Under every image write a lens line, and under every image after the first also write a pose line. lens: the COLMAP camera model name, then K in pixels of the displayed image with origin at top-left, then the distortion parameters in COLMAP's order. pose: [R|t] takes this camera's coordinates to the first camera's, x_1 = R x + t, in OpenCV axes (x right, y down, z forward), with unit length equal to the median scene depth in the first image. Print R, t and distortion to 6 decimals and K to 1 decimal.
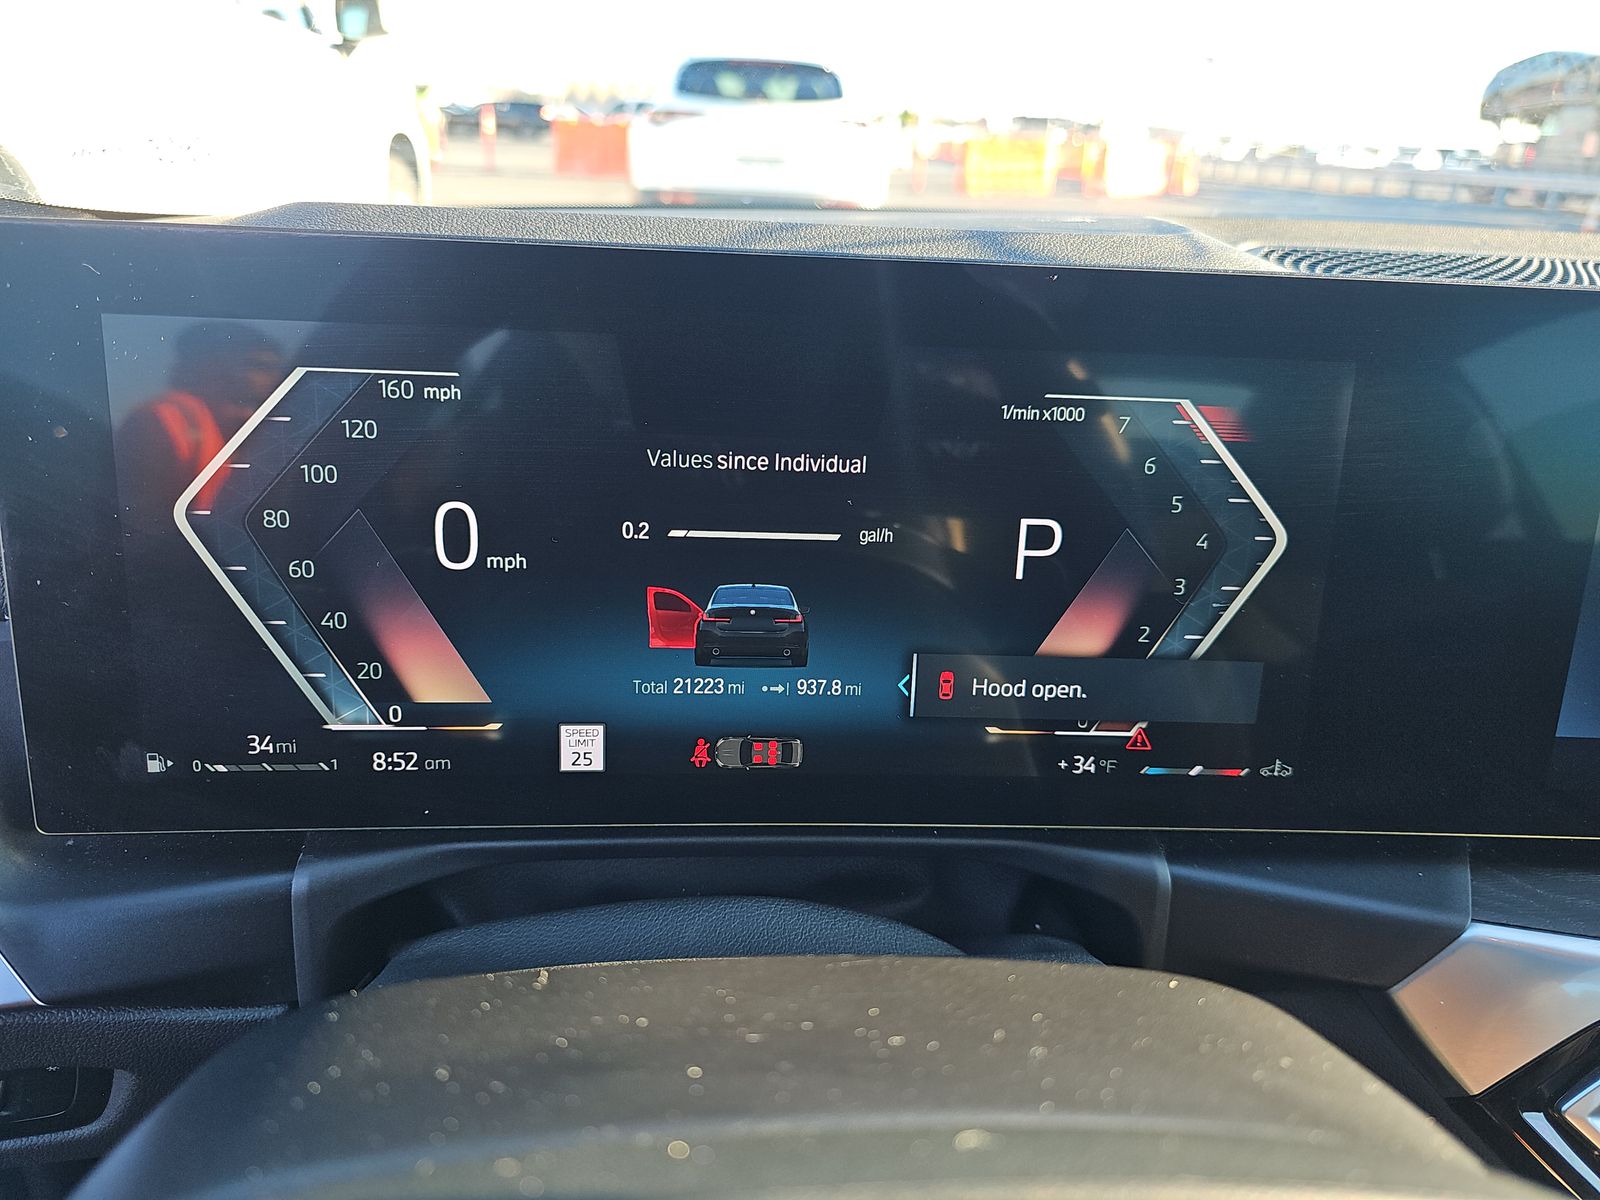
lens RADIAL K [[1086.1, 0, 793.0], [0, 1086.1, 613.5], [0, 0, 1]] dist [0.032550, -0.050448]
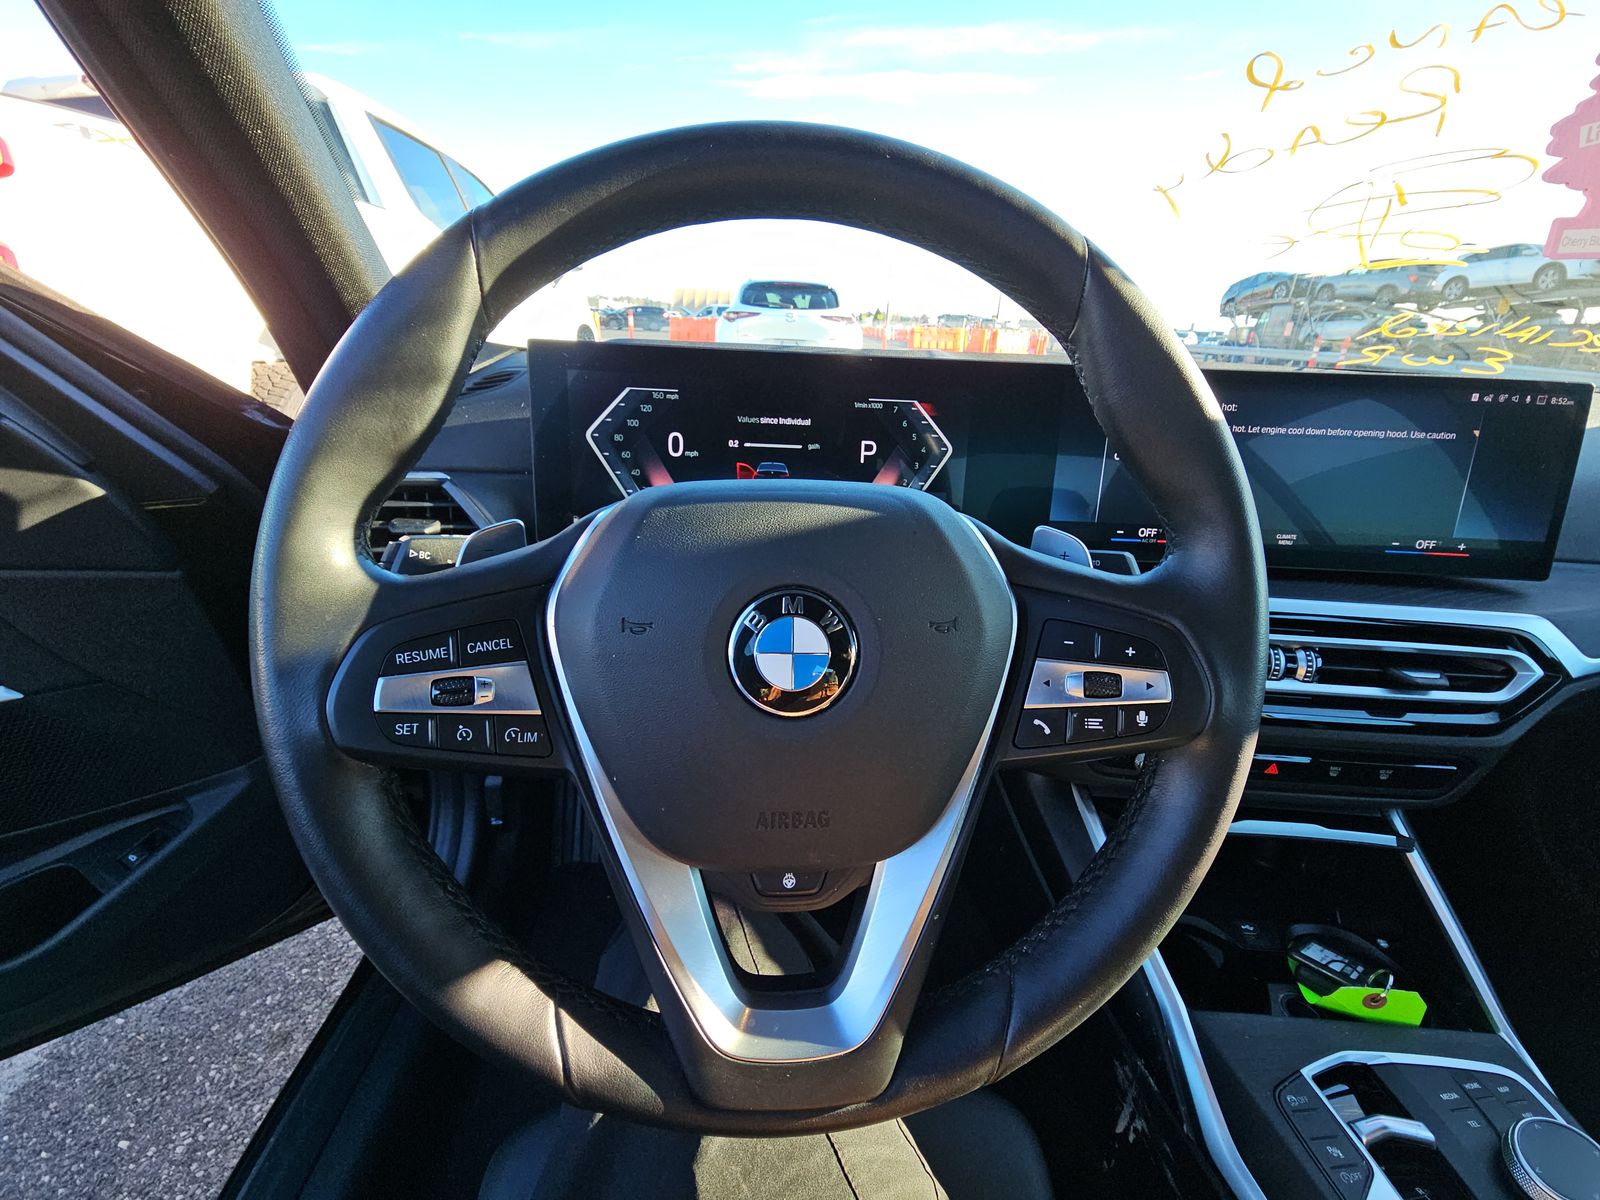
lens RADIAL K [[651.3, 0, 800.0], [0, 651.3, 600.0], [0, 0, 1]] dist [0.011490, -0.005759]
pose [[0.999891, 0.003697, -0.014283, 0.064983], [-0.003944, 0.999843, -0.017278, 0.375997], [0.014217, 0.017332, 0.999749, -0.777720]]
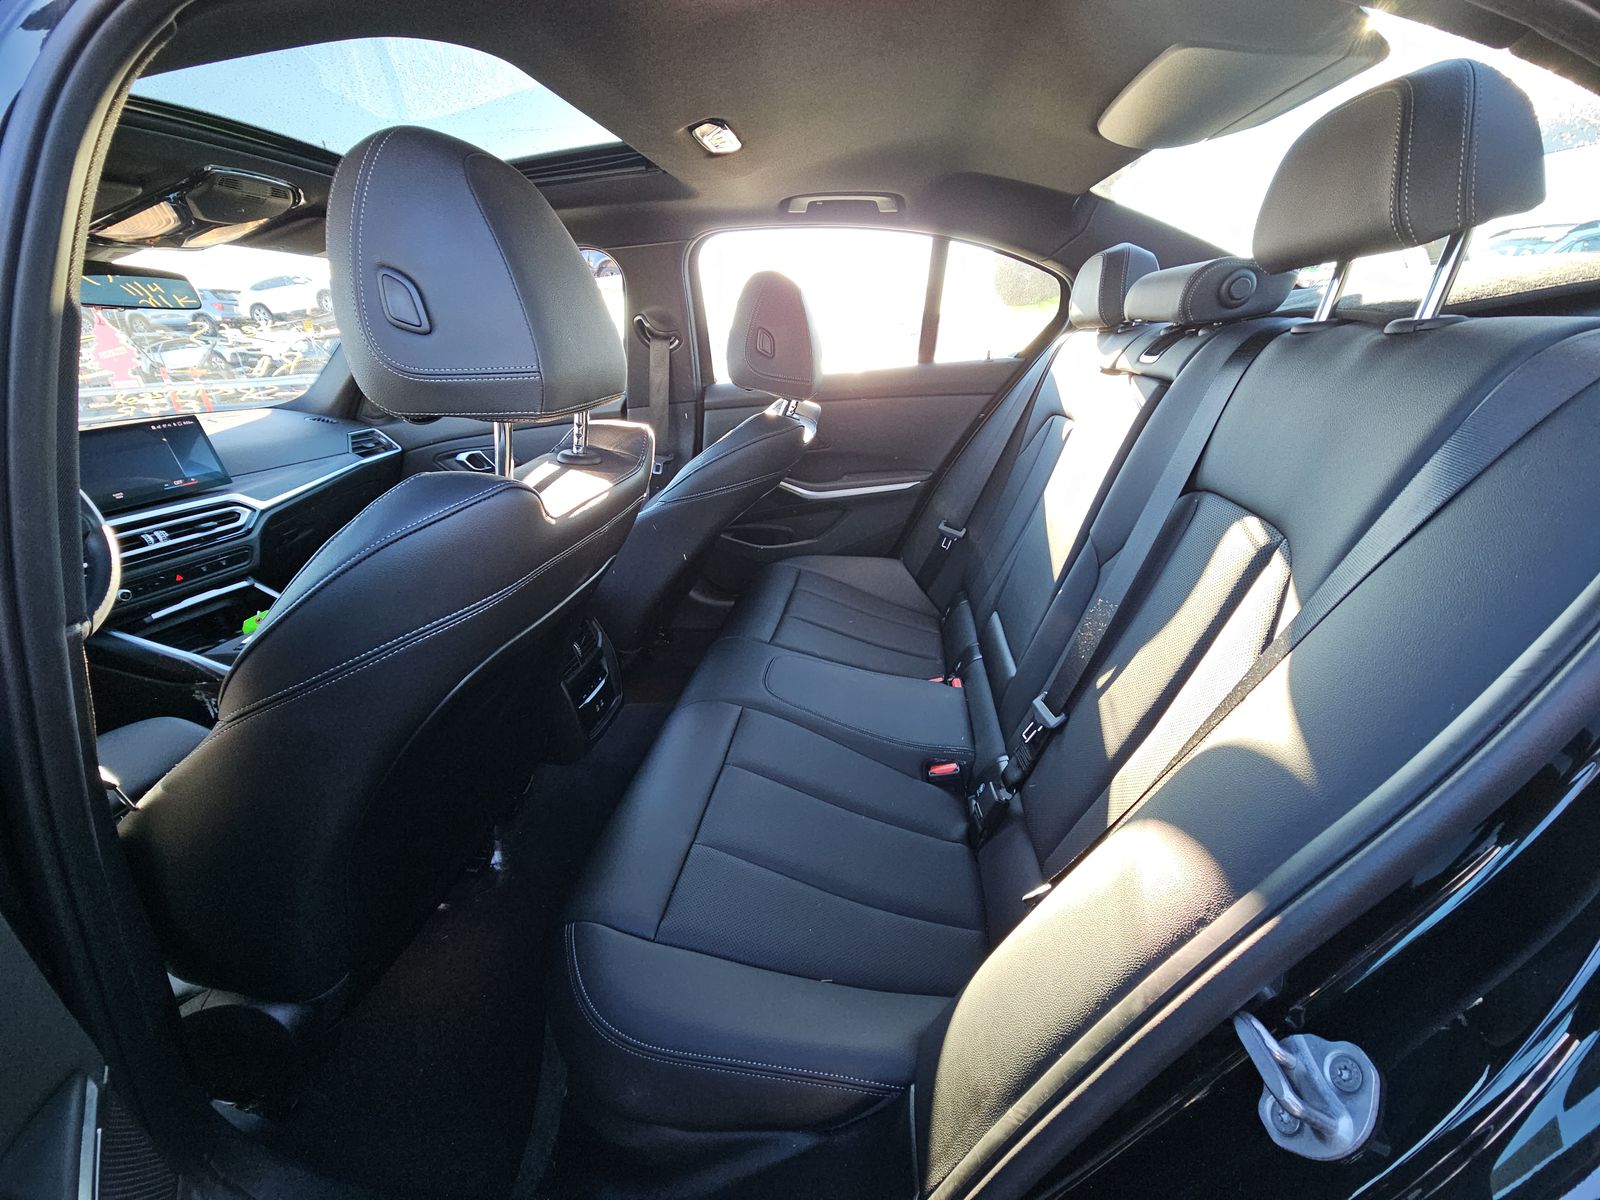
lens RADIAL K [[651.3, 0, 800.0], [0, 651.3, 600.0], [0, 0, 1]] dist [0.011490, -0.005759]
pose [[0.210375, -0.421189, 0.882237, -1.803363], [0.459682, 0.839066, 0.290965, 1.571435], [-0.862806, 0.344337, 0.370131, -4.245659]]
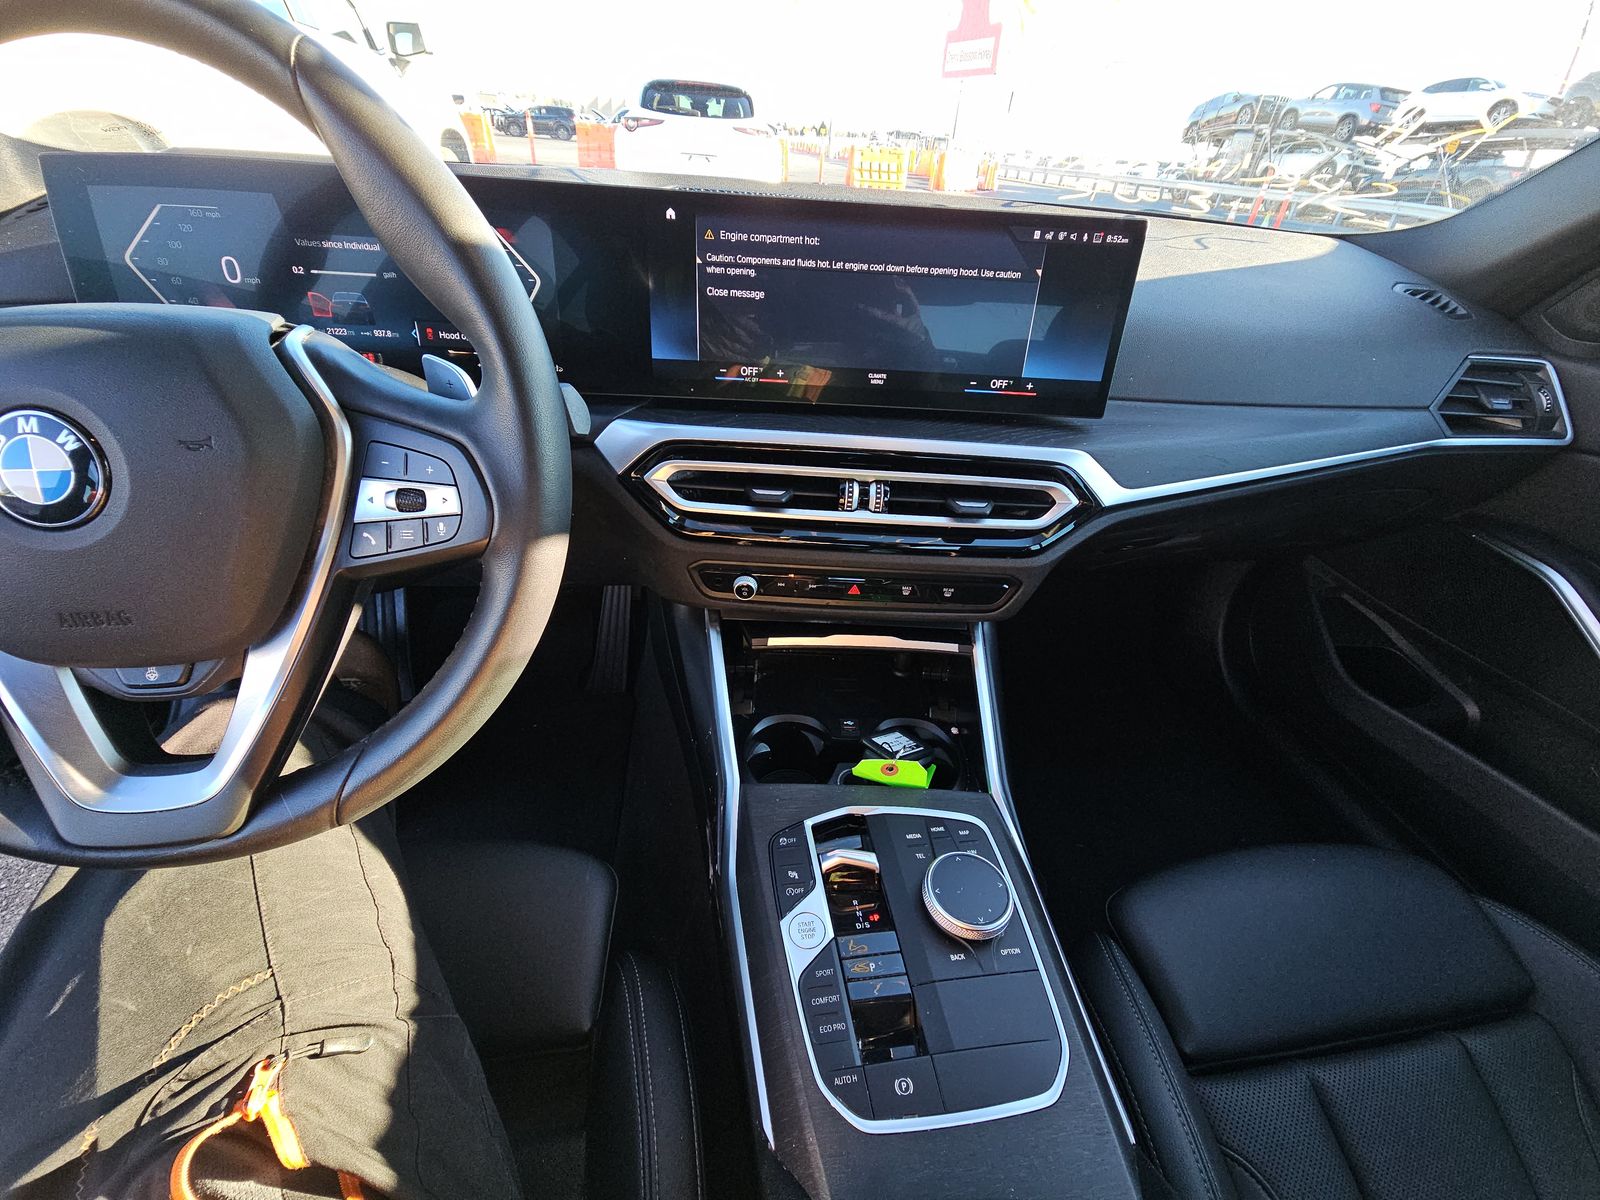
lens RADIAL K [[649.6, 0, 800.0], [0, 649.6, 600.0], [0, 0, 1]] dist [0.015399, -0.010317]
pose [[0.997595, -0.017021, 0.067192, 1.018606], [0.003463, 0.980409, 0.196944, 0.431305], [-0.069228, -0.196238, 0.978110, -0.933519]]
